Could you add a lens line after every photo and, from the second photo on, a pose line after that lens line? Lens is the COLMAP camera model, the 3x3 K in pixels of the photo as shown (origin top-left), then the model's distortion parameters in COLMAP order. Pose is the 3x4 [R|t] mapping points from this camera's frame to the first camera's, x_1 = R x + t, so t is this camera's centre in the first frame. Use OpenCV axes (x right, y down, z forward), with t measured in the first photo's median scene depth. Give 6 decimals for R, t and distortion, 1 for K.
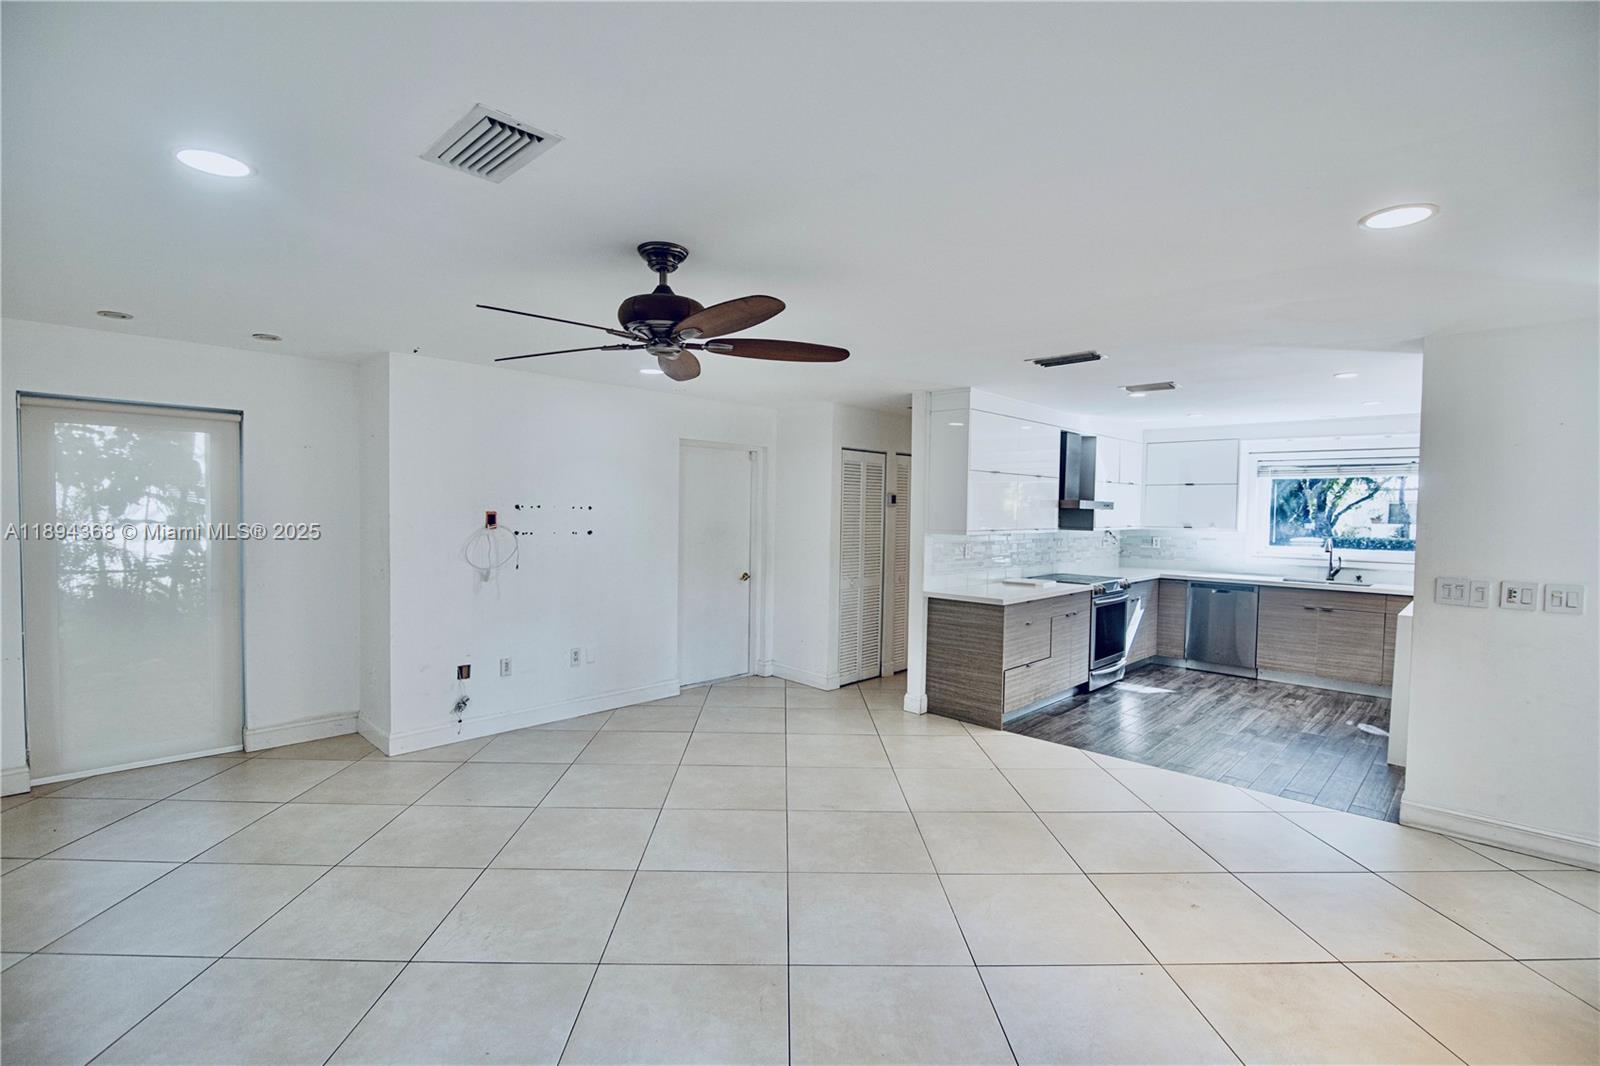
lens RADIAL K [[736.3, 0, 796.4], [0, 736.3, 534.5], [0, 0, 1]] dist [-0.001677, -0.000104]
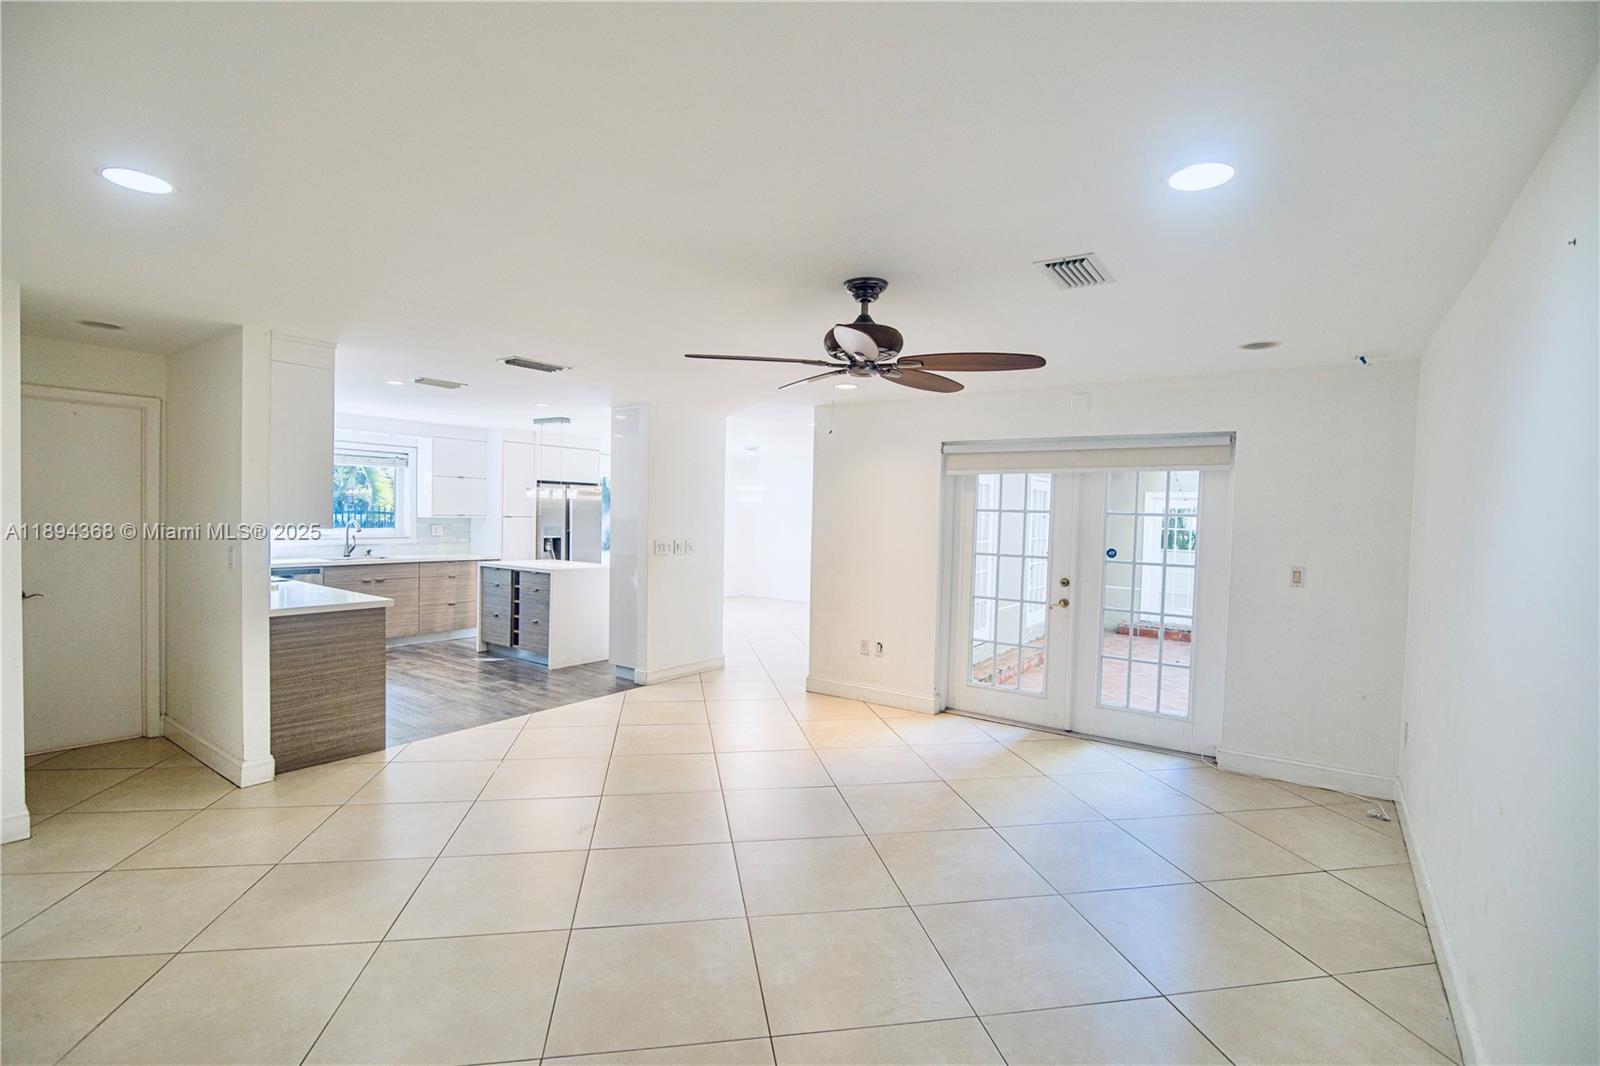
lens RADIAL K [[736.3, 0, 798.0], [0, 736.3, 536.6], [0, 0, 1]] dist [-0.001677, -0.000104]
pose [[-0.156279, -0.050001, 0.986447, -0.608588], [0.007821, 0.998624, 0.051857, -0.026437], [-0.987682, 0.015819, -0.155673, 0.602565]]
